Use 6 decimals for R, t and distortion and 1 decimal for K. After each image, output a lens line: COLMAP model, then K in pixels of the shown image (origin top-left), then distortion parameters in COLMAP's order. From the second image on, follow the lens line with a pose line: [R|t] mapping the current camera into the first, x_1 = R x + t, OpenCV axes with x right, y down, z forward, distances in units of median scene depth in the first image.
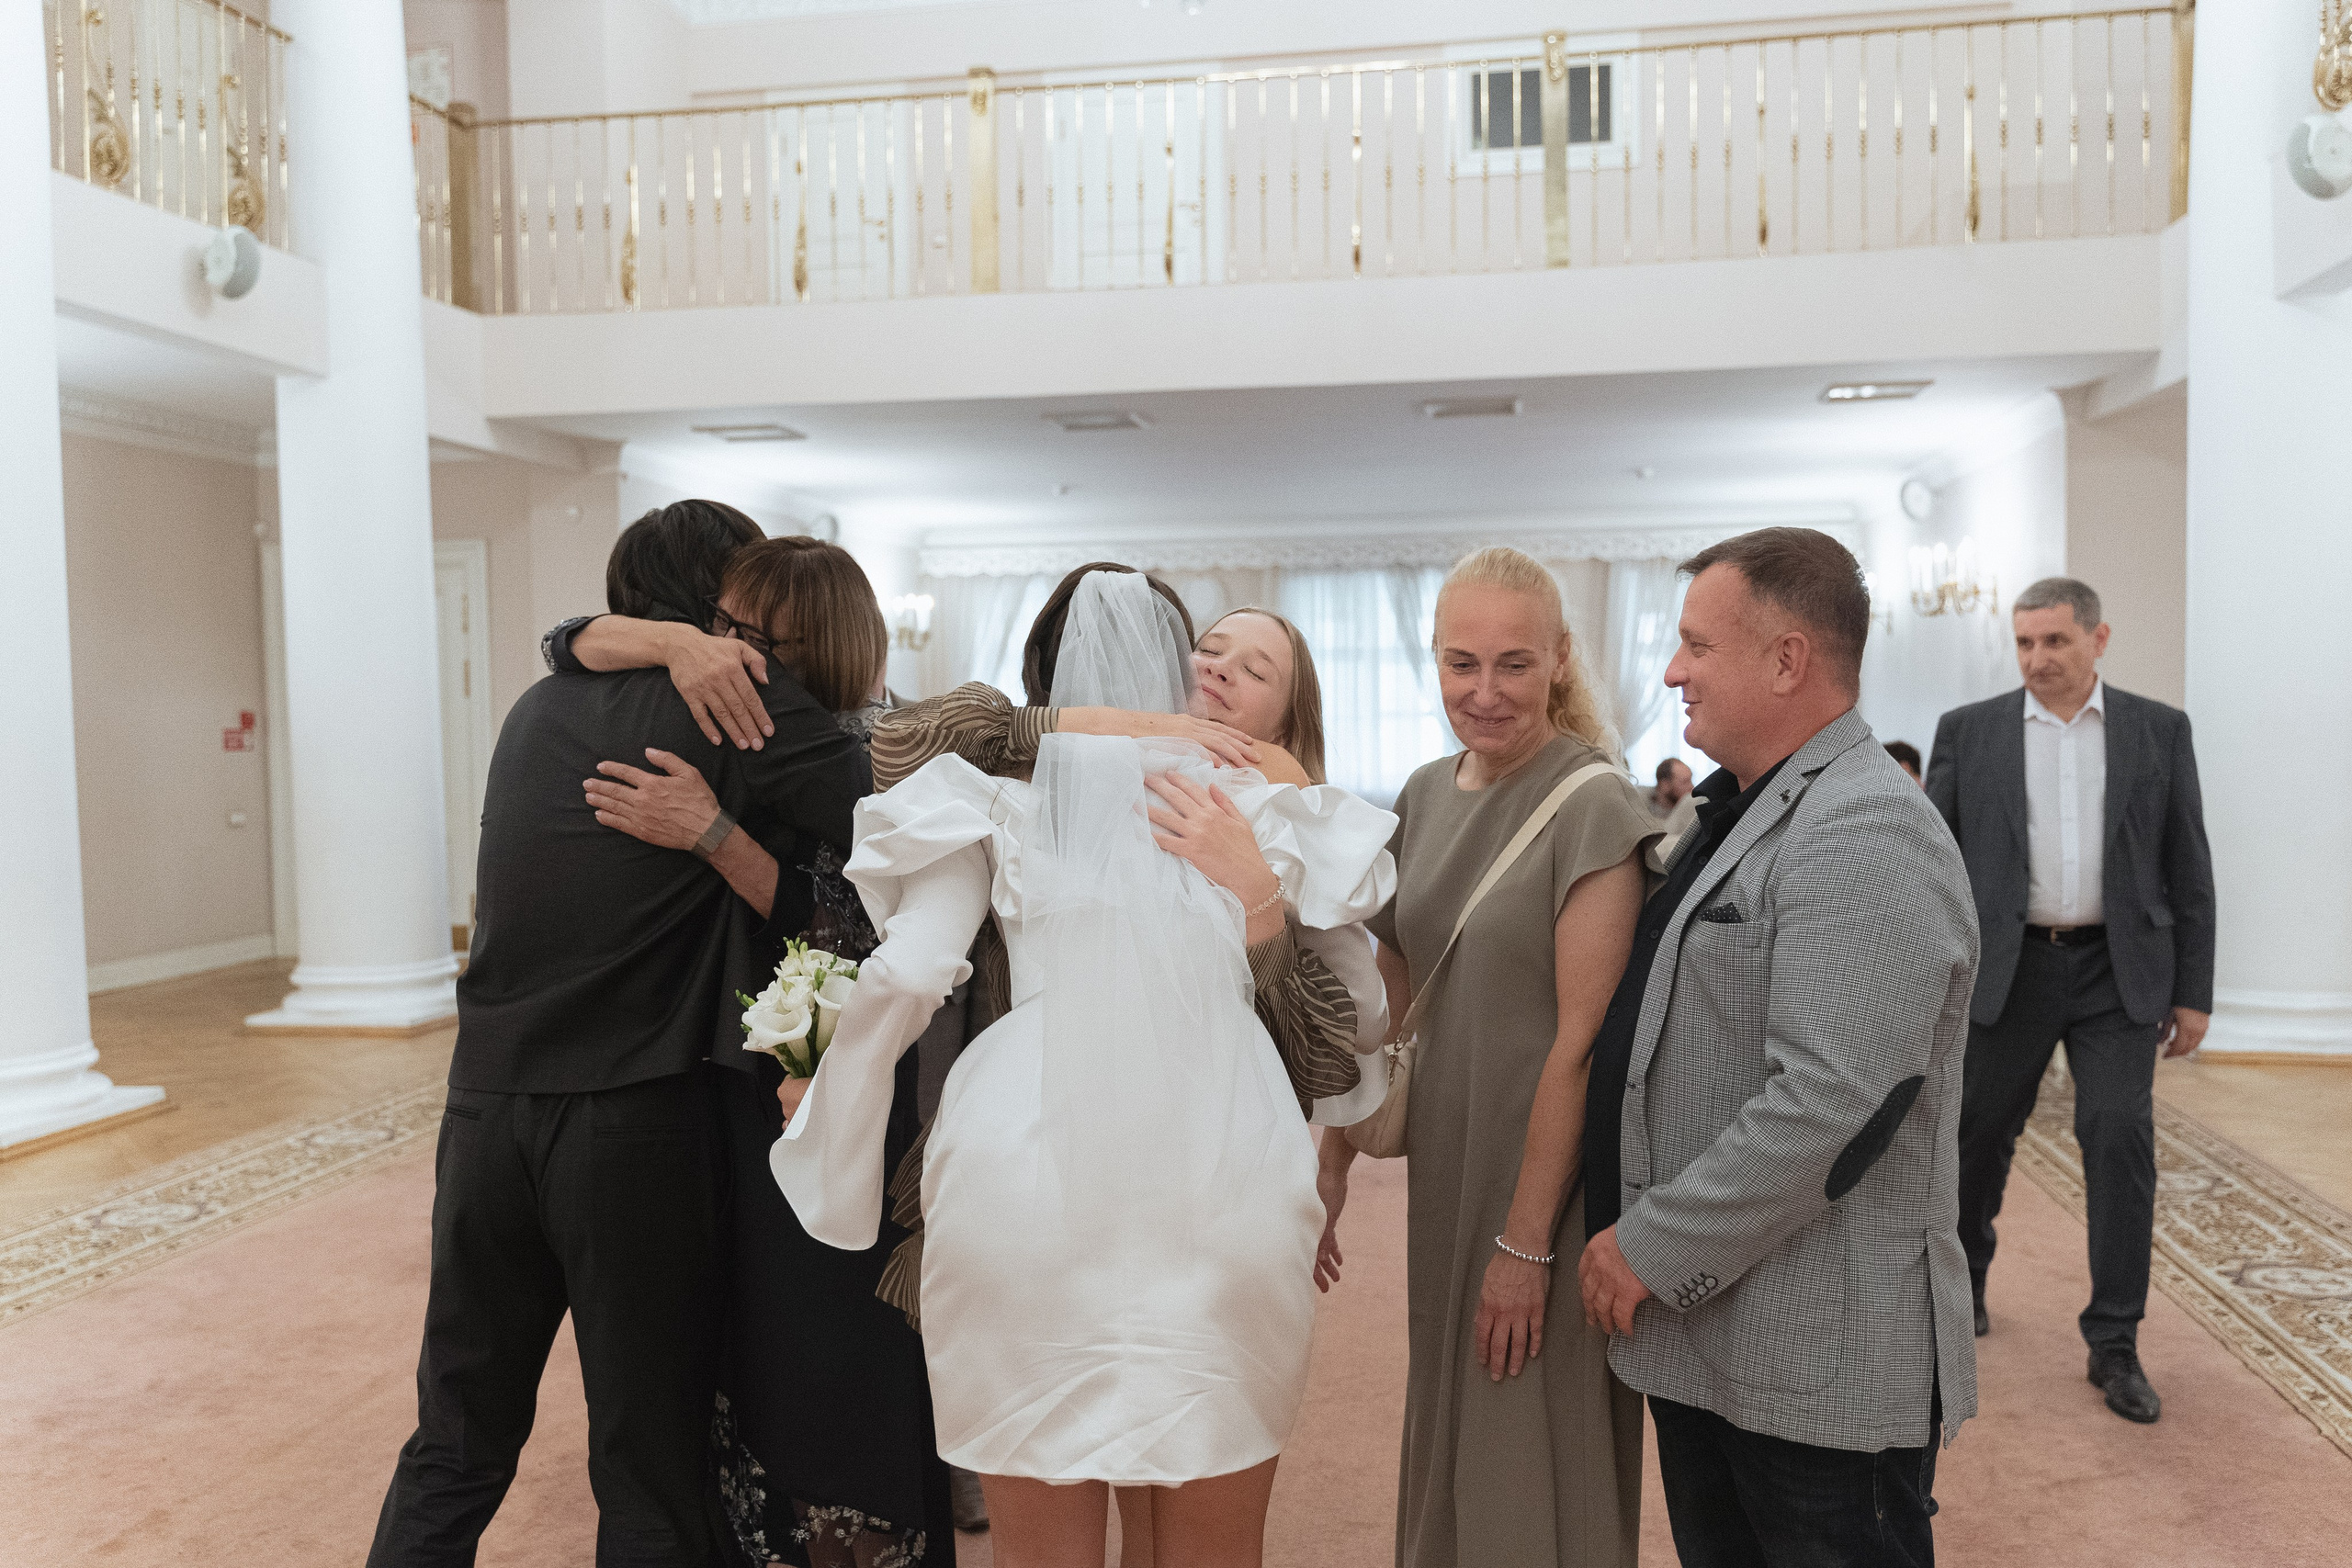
lens RADIAL K [[2002.8, 0, 1168.1], [0, 2002.8, 797.7], [0, 0, 1]] dist [0.003787, -0.021010]
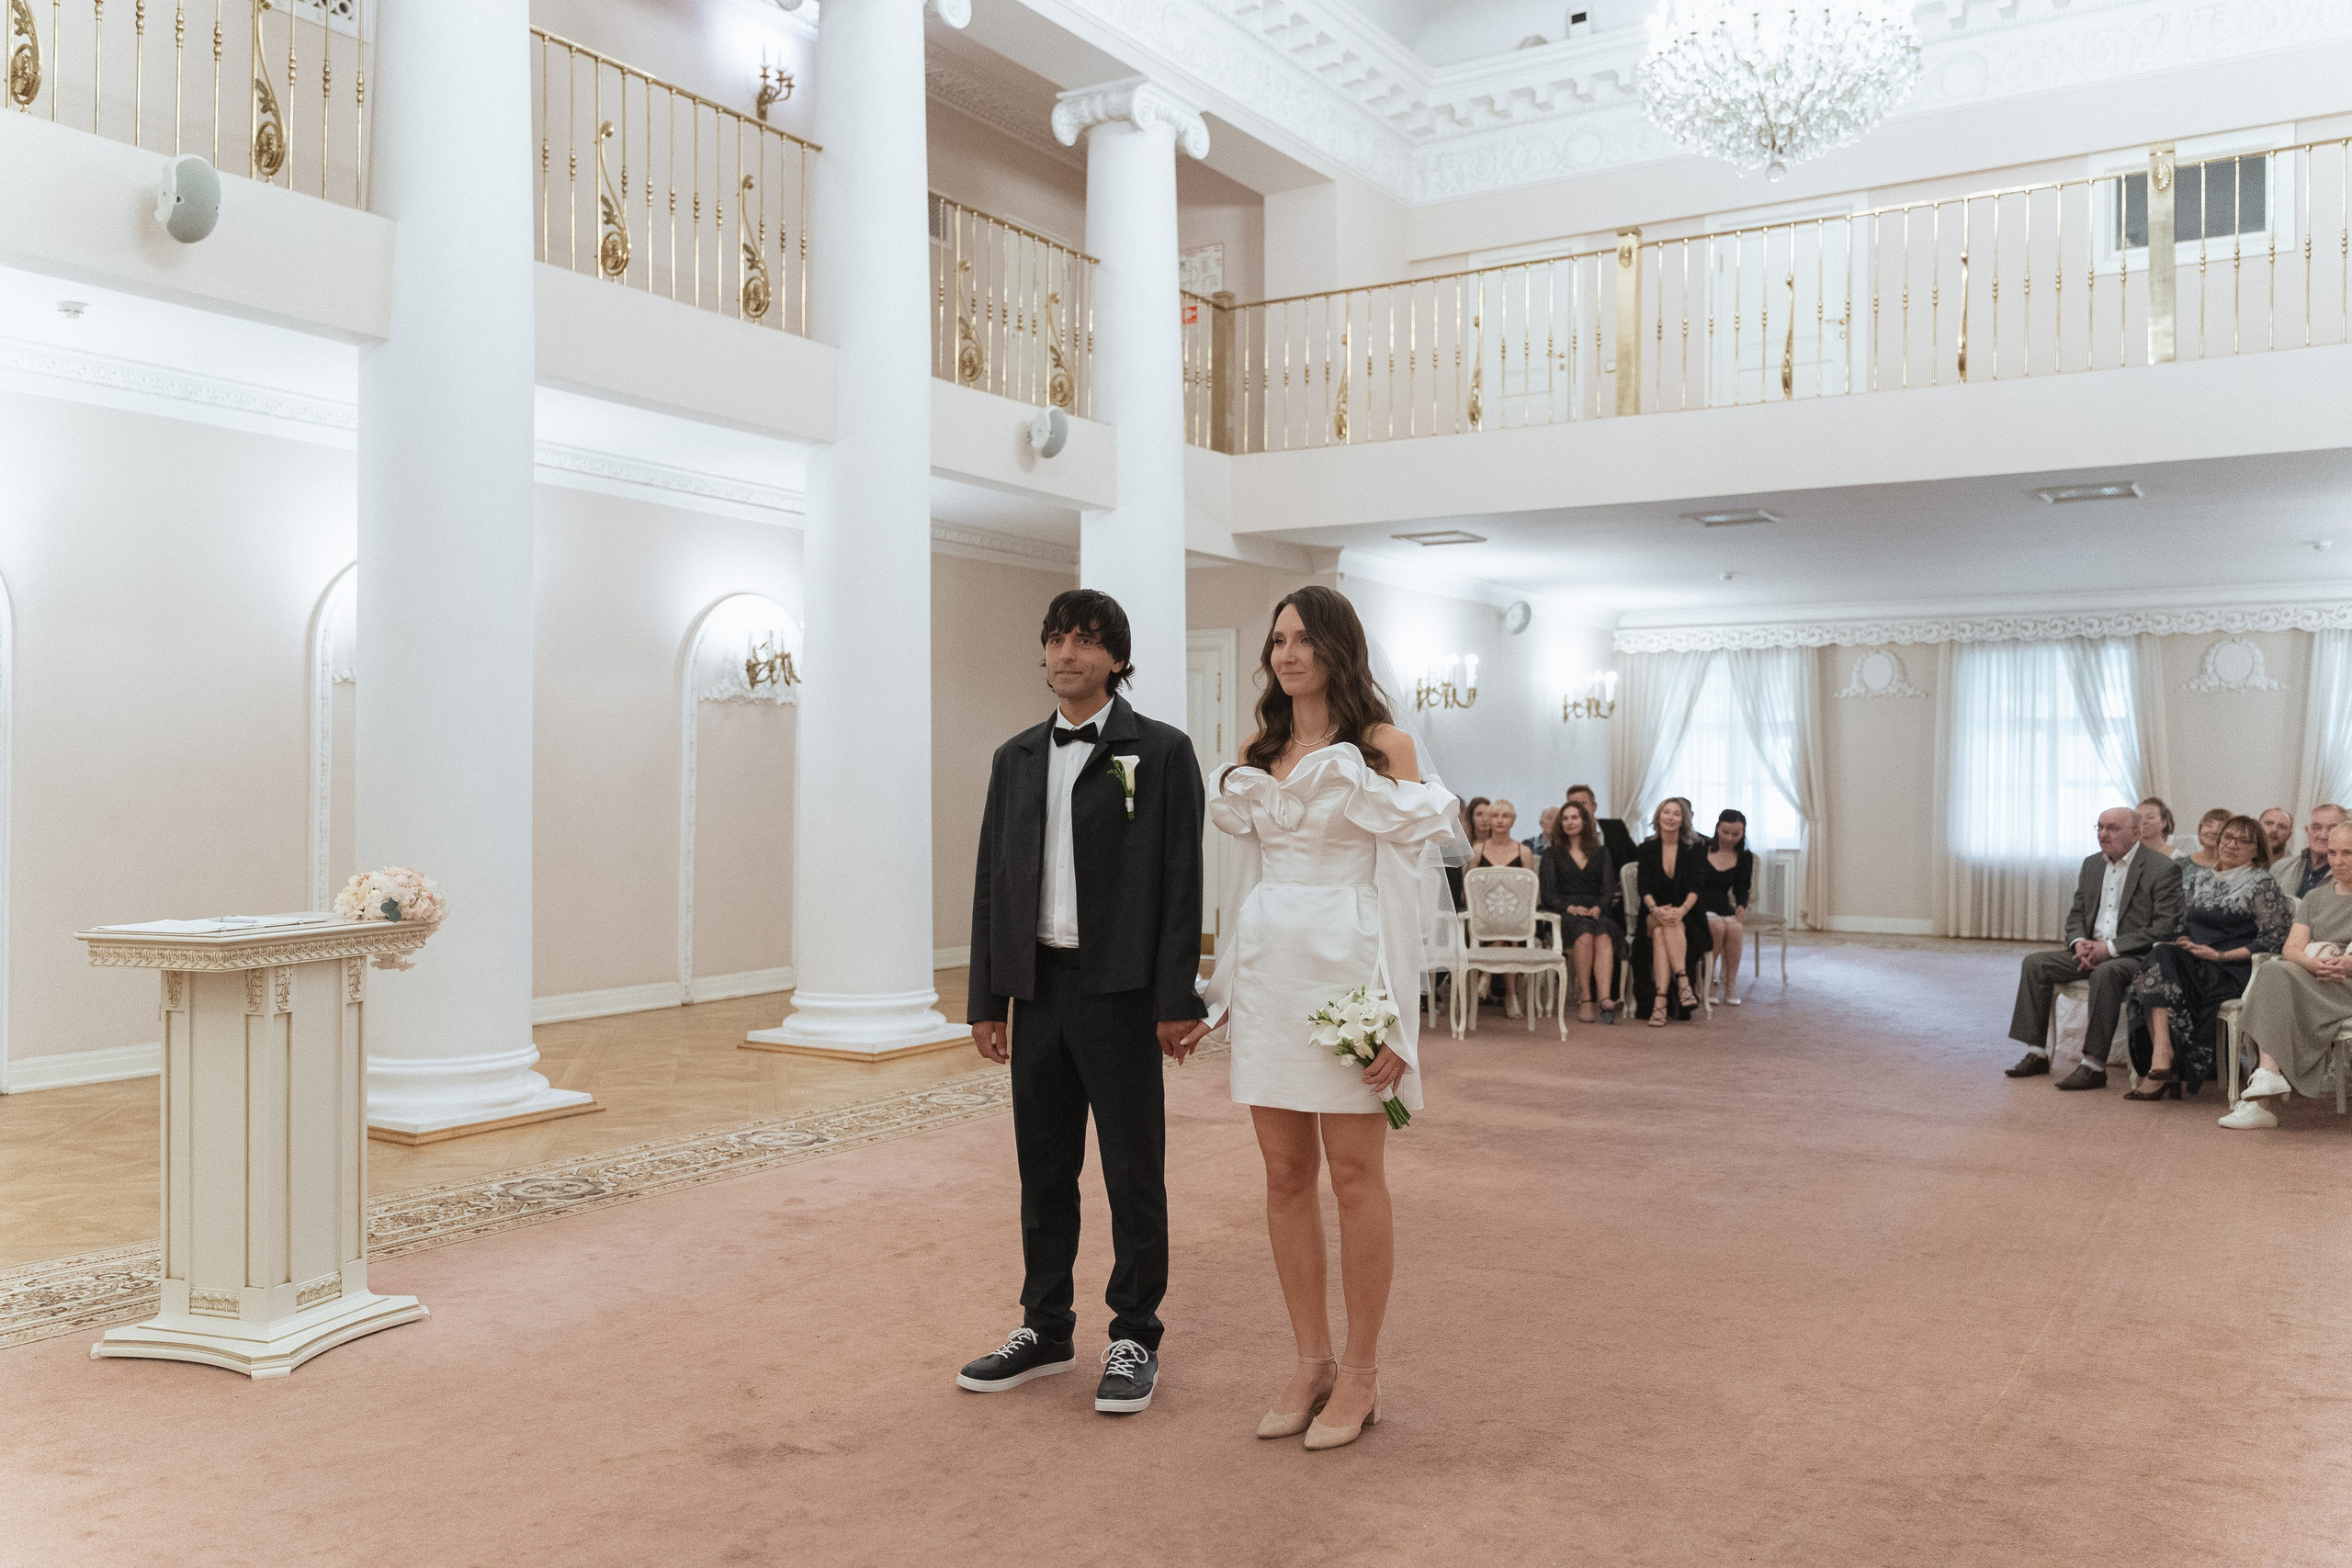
lens RADIAL K [[2002.8, 0, 1168.1], [0, 2002.8, 797.7], [0, 0, 1]] dist [0.003787, -0.021010]
pose [[0.916335, 0.018890, -0.399968, 0.139545], [-0.034546, 0.998892, -0.031968, 0.021526], [0.398920, 0.043111, 0.915972, -0.186372]]
